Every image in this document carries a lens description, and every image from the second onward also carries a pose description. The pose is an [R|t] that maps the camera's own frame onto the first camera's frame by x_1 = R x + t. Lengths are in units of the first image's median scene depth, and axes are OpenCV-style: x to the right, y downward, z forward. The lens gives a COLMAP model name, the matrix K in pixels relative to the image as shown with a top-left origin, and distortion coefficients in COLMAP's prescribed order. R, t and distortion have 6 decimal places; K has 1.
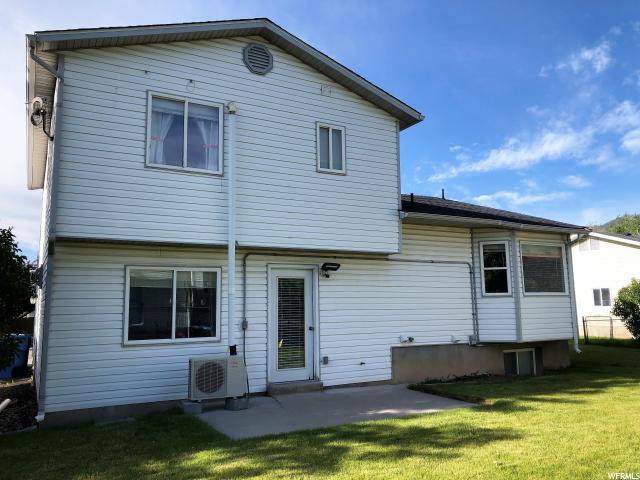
lens RADIAL K [[527.9, 0, 319.9], [0, 527.9, 234.7], [0, 0, 1]] dist [0.090878, -0.098695]
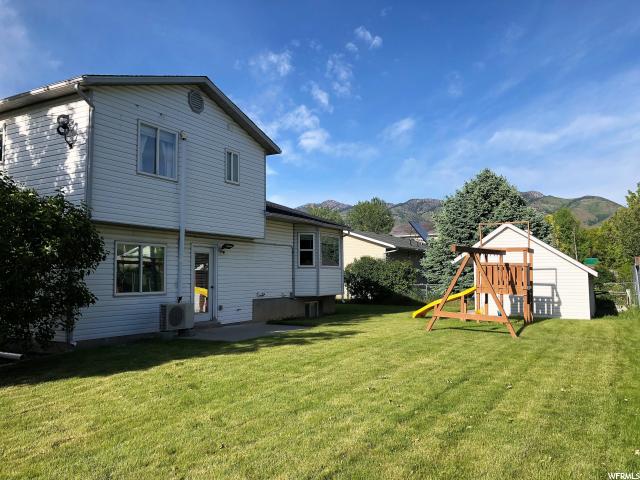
lens RADIAL K [[527.9, 0, 319.9], [0, 527.9, 234.7], [0, 0, 1]] dist [0.090878, -0.098695]
pose [[0.849275, 0.052592, 0.525325, -0.544848], [-0.079149, 0.996464, 0.028199, -0.034798], [-0.521984, -0.065528, 0.850434, -0.411442]]
